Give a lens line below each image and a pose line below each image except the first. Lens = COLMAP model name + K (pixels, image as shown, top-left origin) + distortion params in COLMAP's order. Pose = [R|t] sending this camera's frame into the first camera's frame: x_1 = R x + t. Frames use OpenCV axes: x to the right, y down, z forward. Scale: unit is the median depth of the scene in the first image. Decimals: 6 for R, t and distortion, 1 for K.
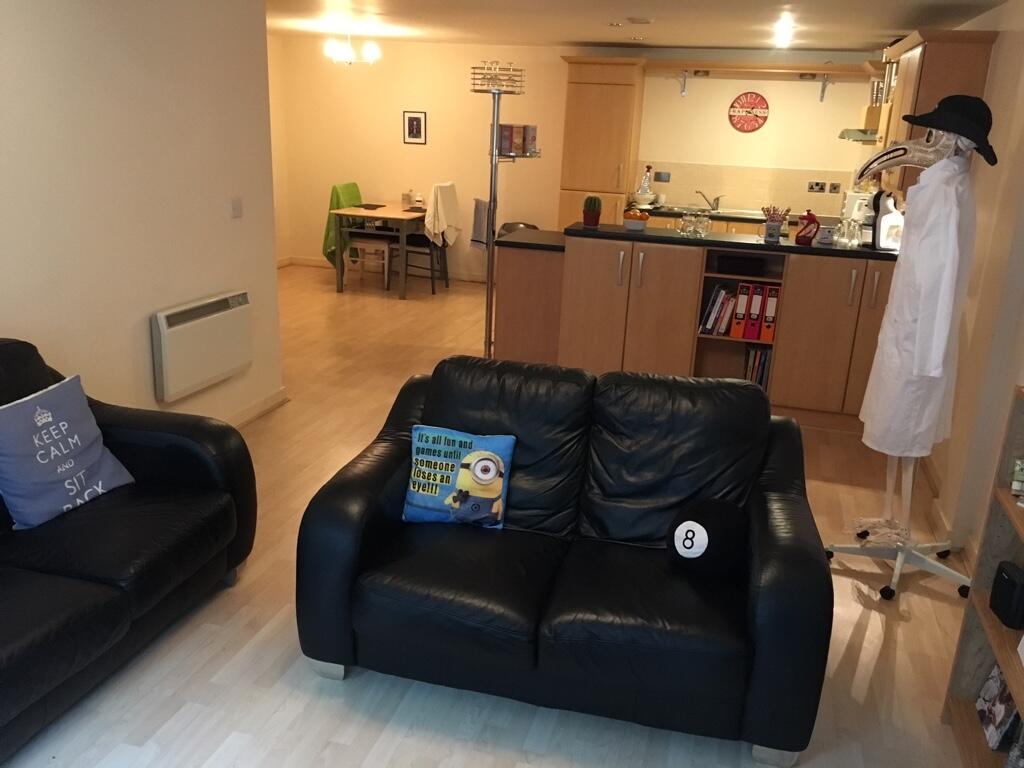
lens RADIAL K [[869.9, 0, 513.4], [0, 869.9, 384.1], [0, 0, 1]] dist [0.005024, -0.011003]
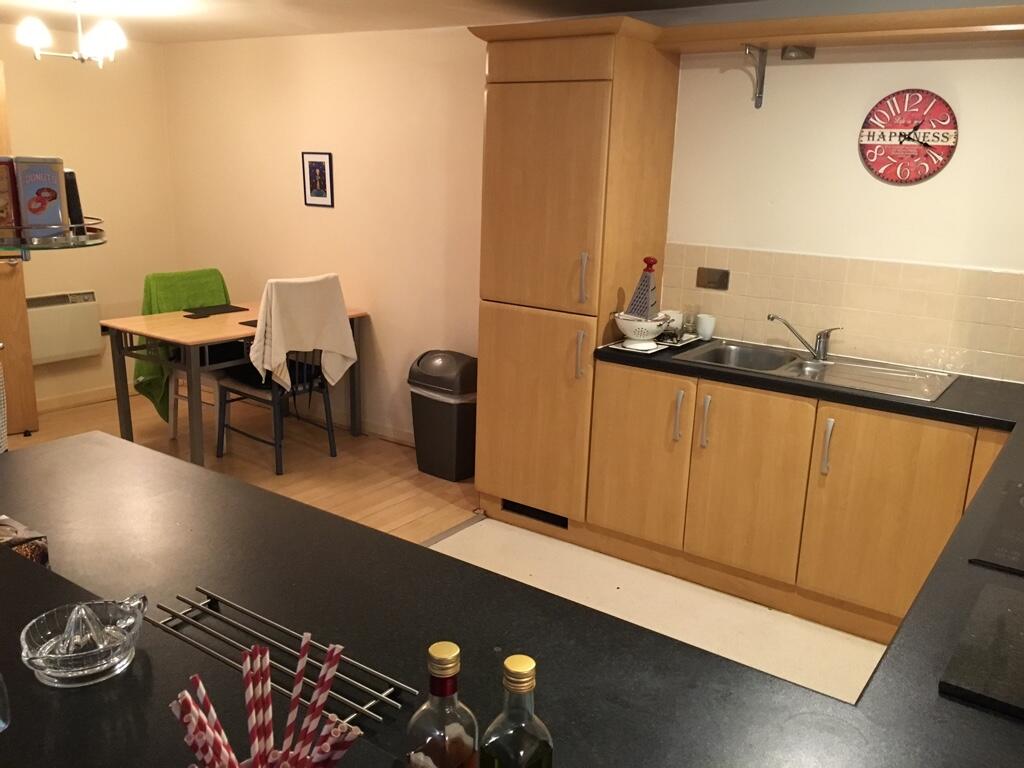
lens RADIAL K [[869.9, 0, 510.8], [0, 869.9, 384.4], [0, 0, 1]] dist [0.005024, -0.011003]
pose [[0.942217, 0.072100, -0.327153, 0.233904], [-0.093047, 0.994464, -0.048815, -0.153718], [0.321823, 0.076435, 0.943710, 0.545519]]
